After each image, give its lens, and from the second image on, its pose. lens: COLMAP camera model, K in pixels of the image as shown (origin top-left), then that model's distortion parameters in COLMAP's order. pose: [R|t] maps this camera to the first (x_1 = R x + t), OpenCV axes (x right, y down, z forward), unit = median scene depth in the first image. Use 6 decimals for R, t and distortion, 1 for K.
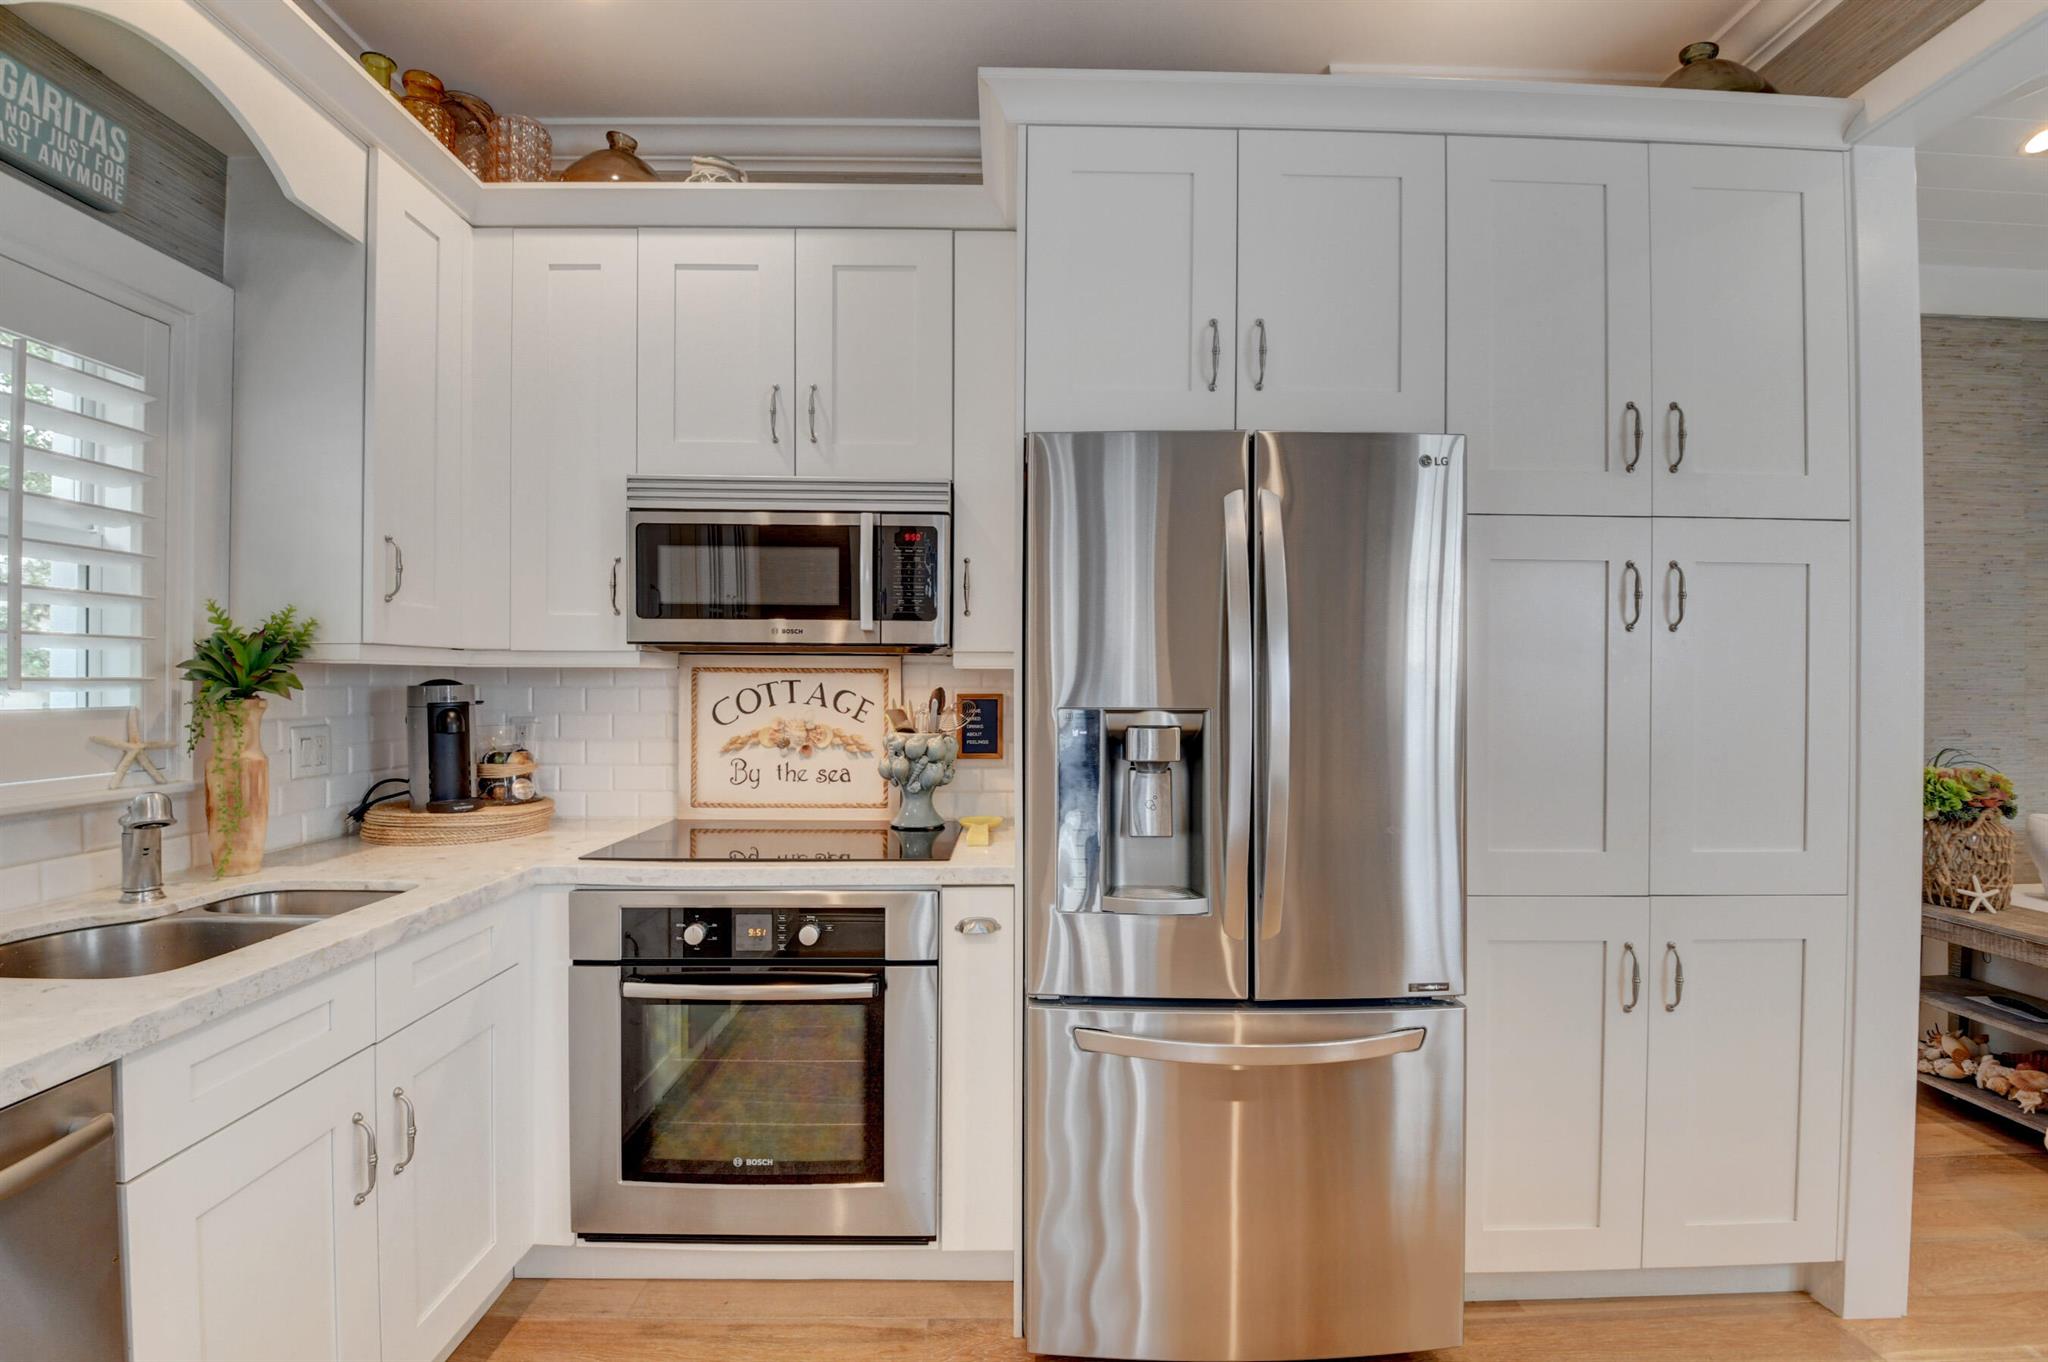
lens RADIAL K [[905.5, 0, 1030.1], [0, 905.5, 686.8], [0, 0, 1]] dist [0.000842, -0.019358]
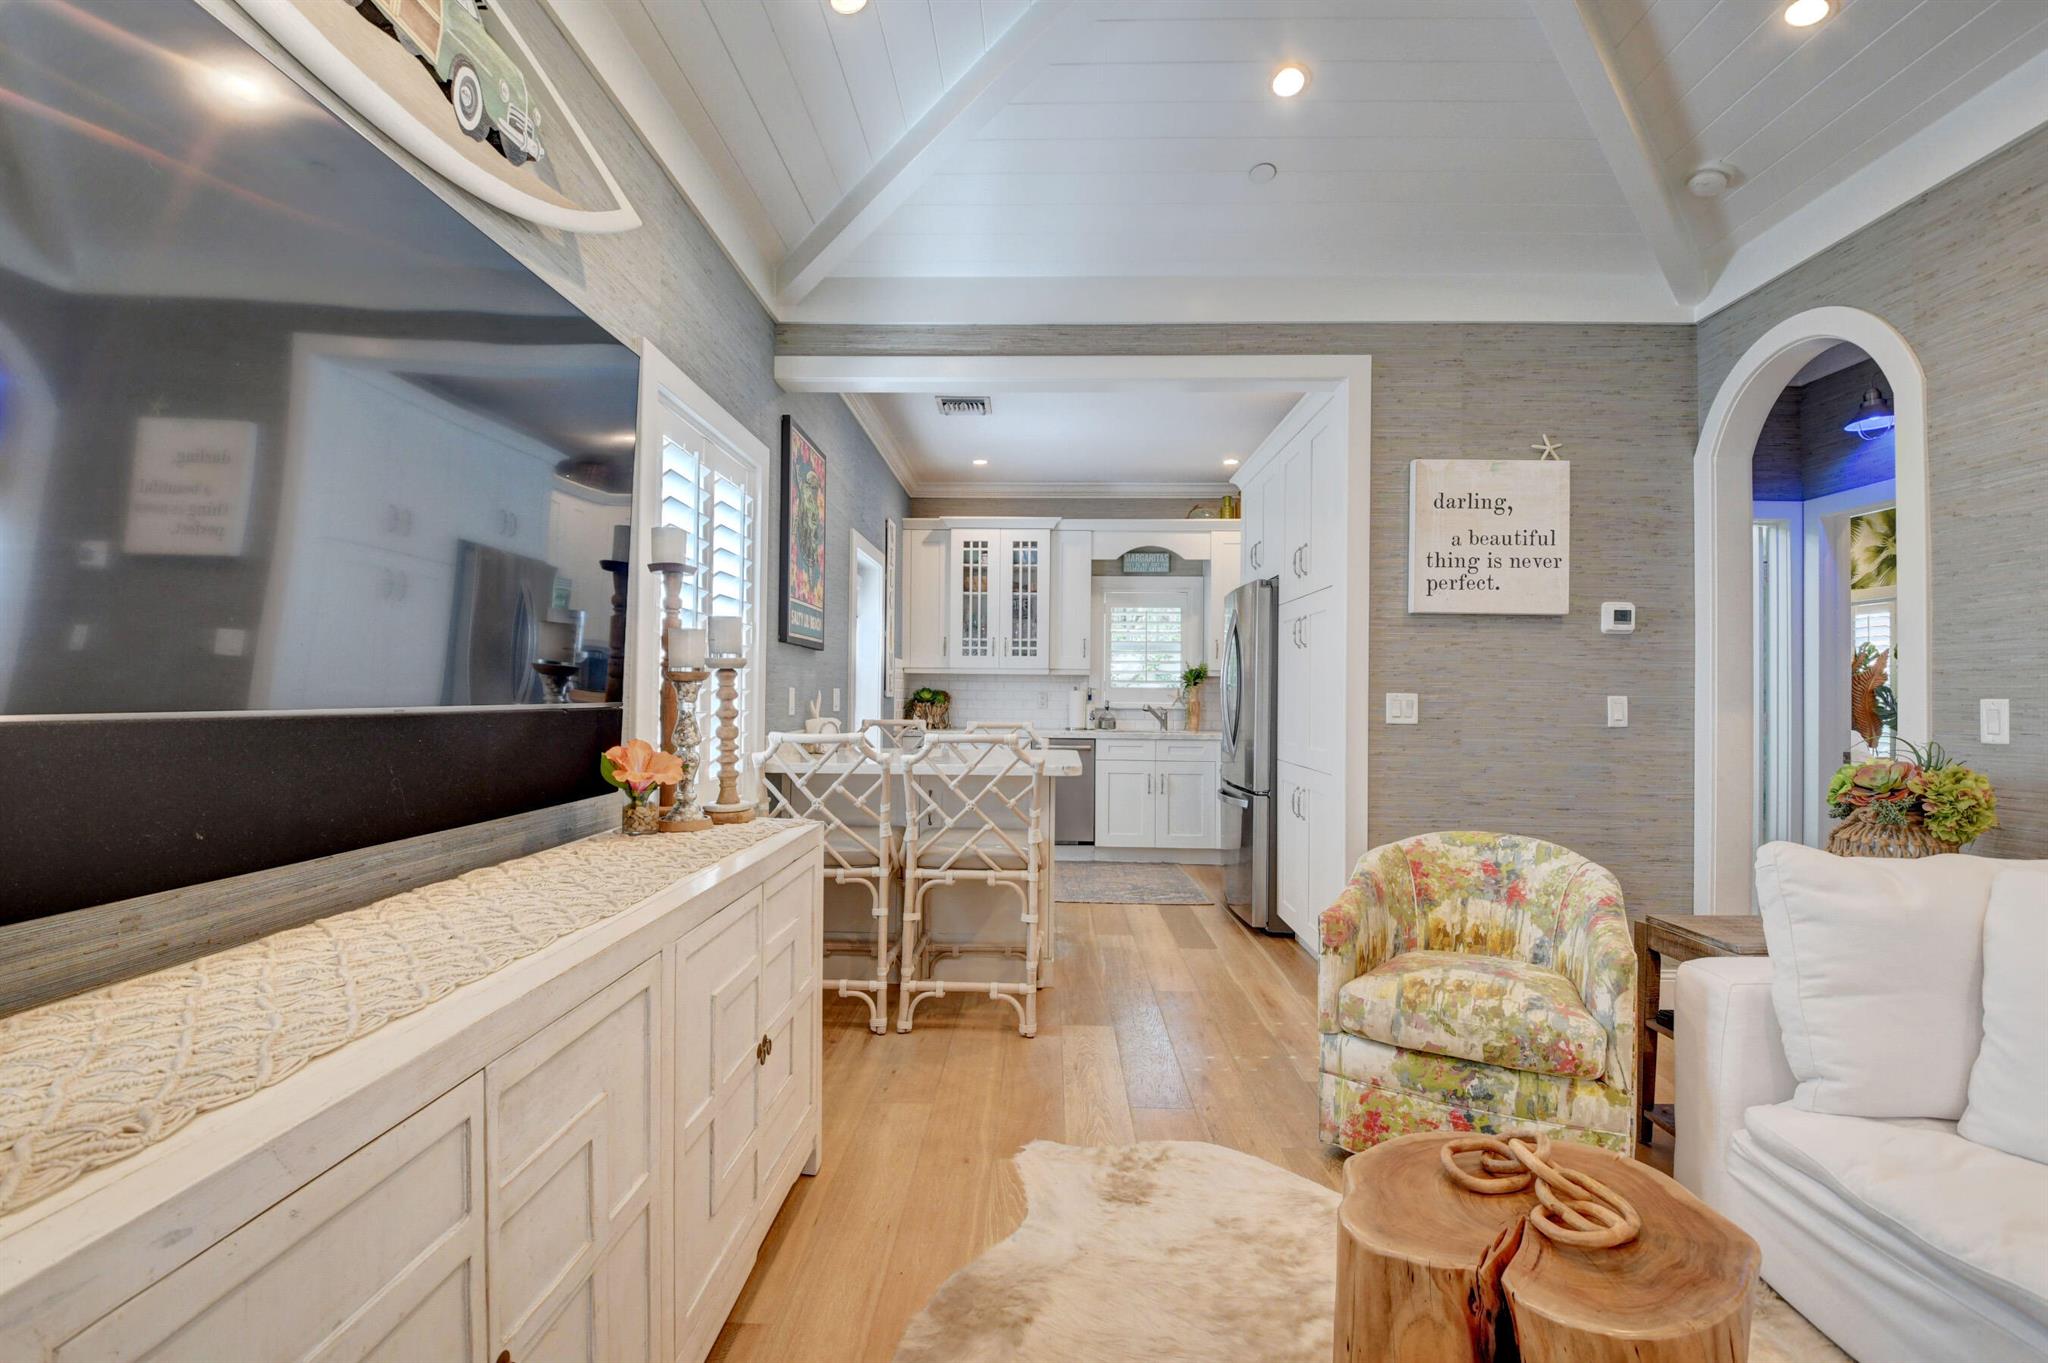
lens RADIAL K [[903.8, 0, 1013.5], [0, 903.8, 684.1], [0, 0, 1]] dist [0.025260, -0.038255]
pose [[-0.050794, -0.013921, -0.998612, 1.687889], [-0.009625, 0.999863, -0.013449, 0.036668], [0.998663, 0.008928, -0.050921, 0.225343]]
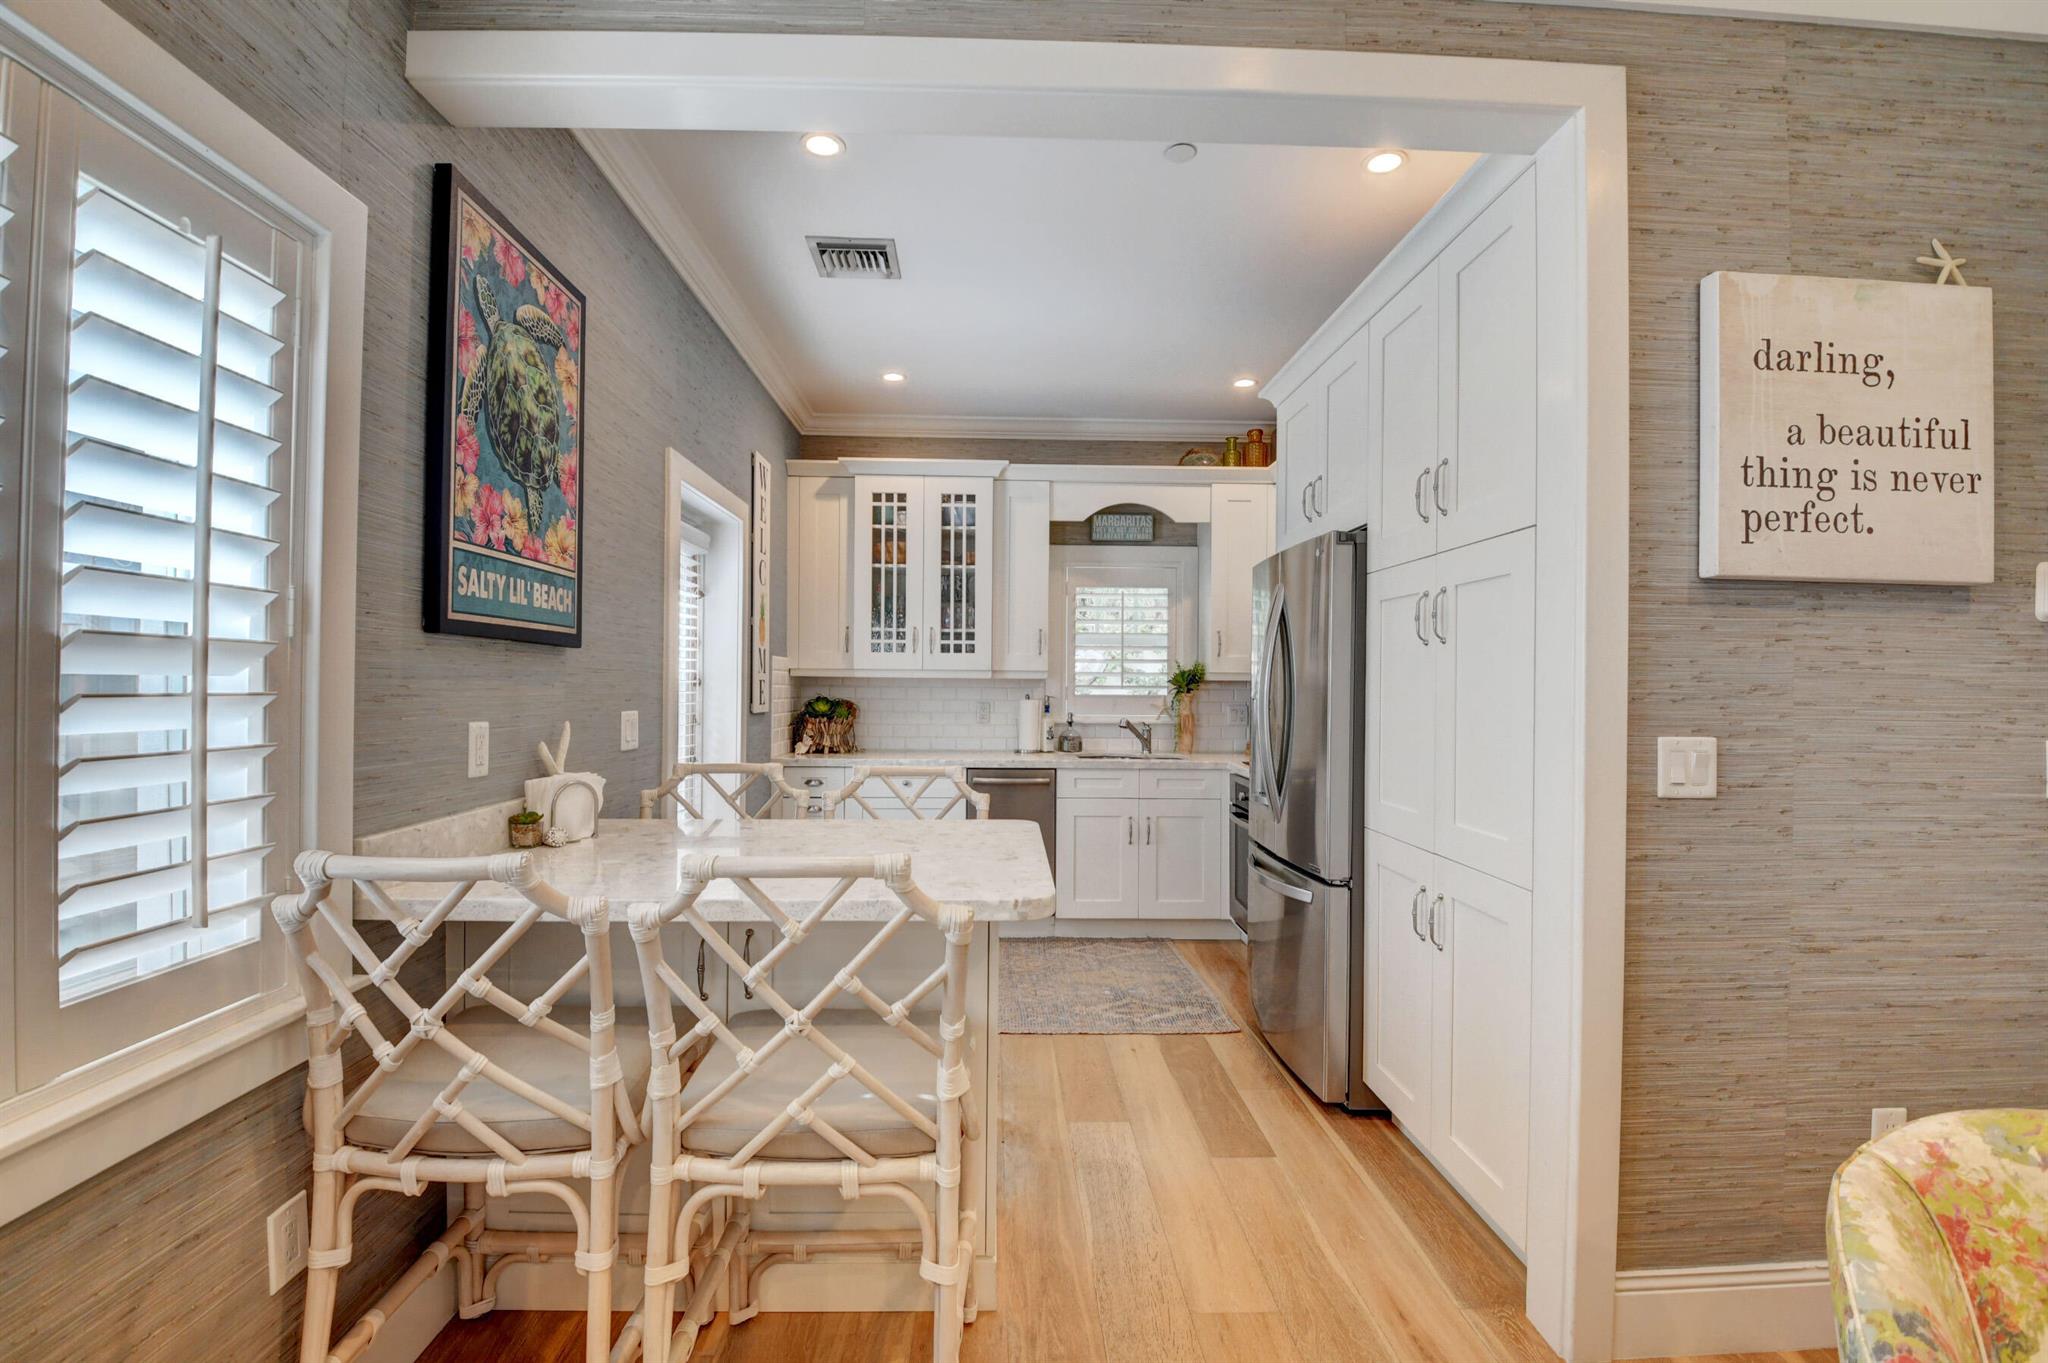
lens RADIAL K [[905.5, 0, 1030.1], [0, 905.5, 687.3], [0, 0, 1]] dist [0.000842, -0.019358]
pose [[0.027546, -0.001794, -0.999619, 1.111954], [-0.007788, 0.999968, -0.002010, 0.002645], [0.999590, 0.007841, 0.027531, 0.223489]]
